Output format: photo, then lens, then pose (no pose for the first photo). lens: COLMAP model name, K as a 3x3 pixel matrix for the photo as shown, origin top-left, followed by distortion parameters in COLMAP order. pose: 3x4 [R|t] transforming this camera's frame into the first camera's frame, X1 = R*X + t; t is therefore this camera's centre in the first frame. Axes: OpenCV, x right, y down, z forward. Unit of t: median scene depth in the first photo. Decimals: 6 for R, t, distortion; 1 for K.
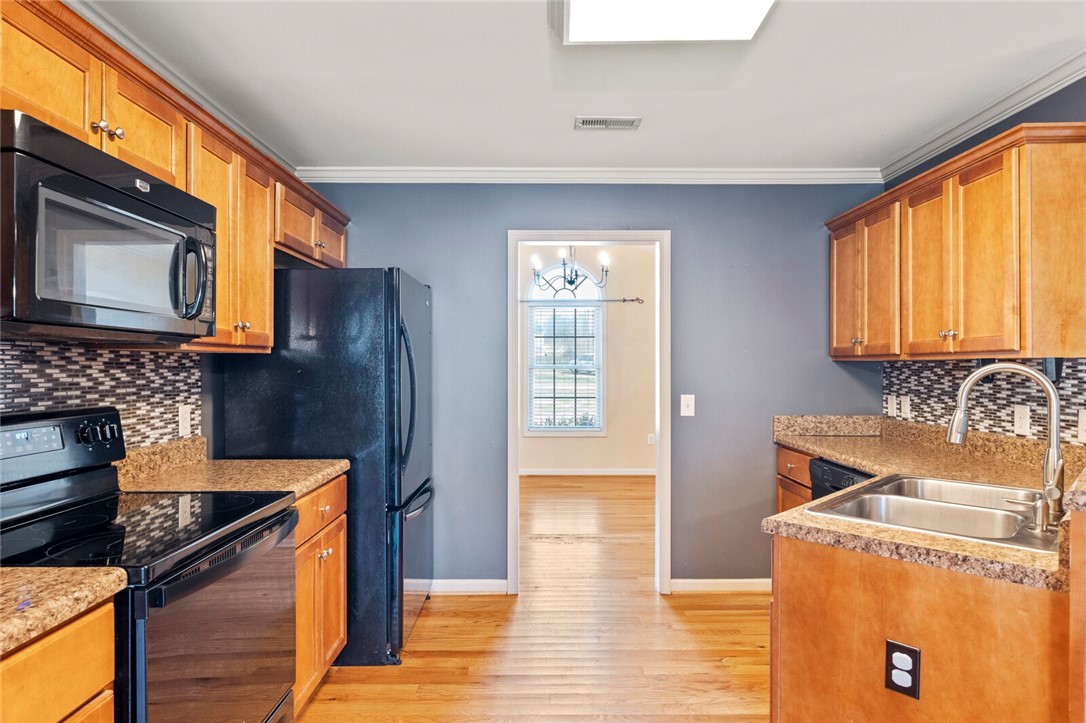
lens RADIAL K [[621.8, 0, 544.3], [0, 621.8, 366.0], [0, 0, 1]] dist [0.000420, 0.000763]
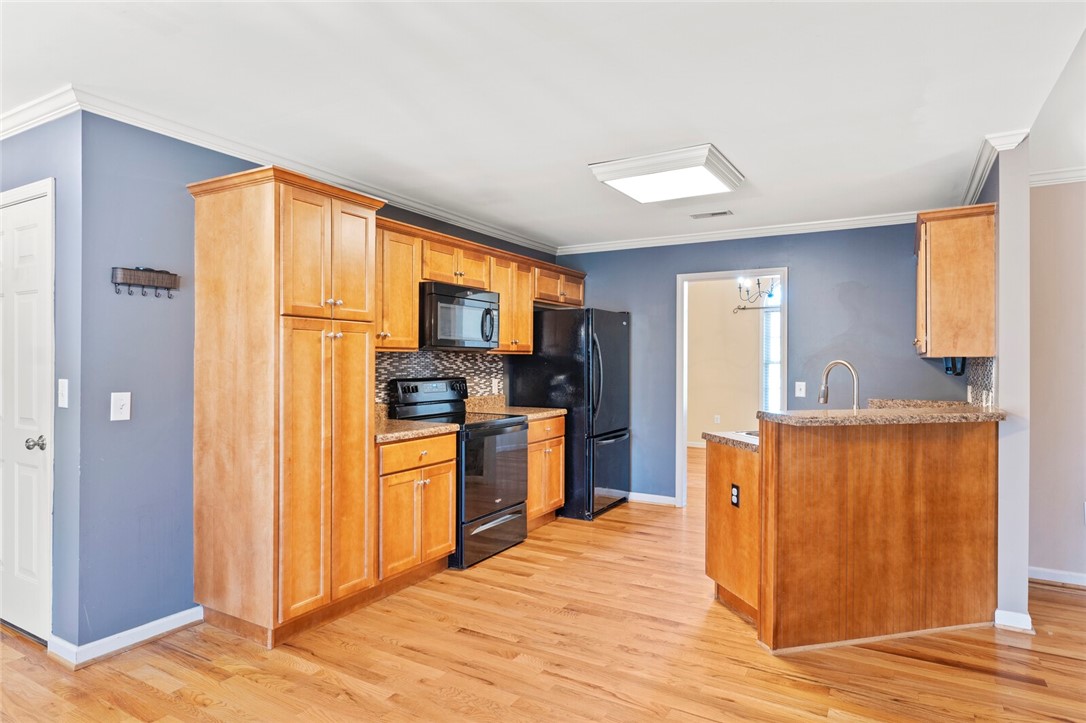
lens RADIAL K [[621.8, 0, 543.0], [0, 621.8, 360.3], [0, 0, 1]] dist [0.000420, 0.000763]
pose [[0.862204, 0.003309, -0.506551, 0.713633], [-0.004044, 0.999992, -0.000351, -0.000416], [0.506546, 0.002351, 0.862210, -0.833933]]
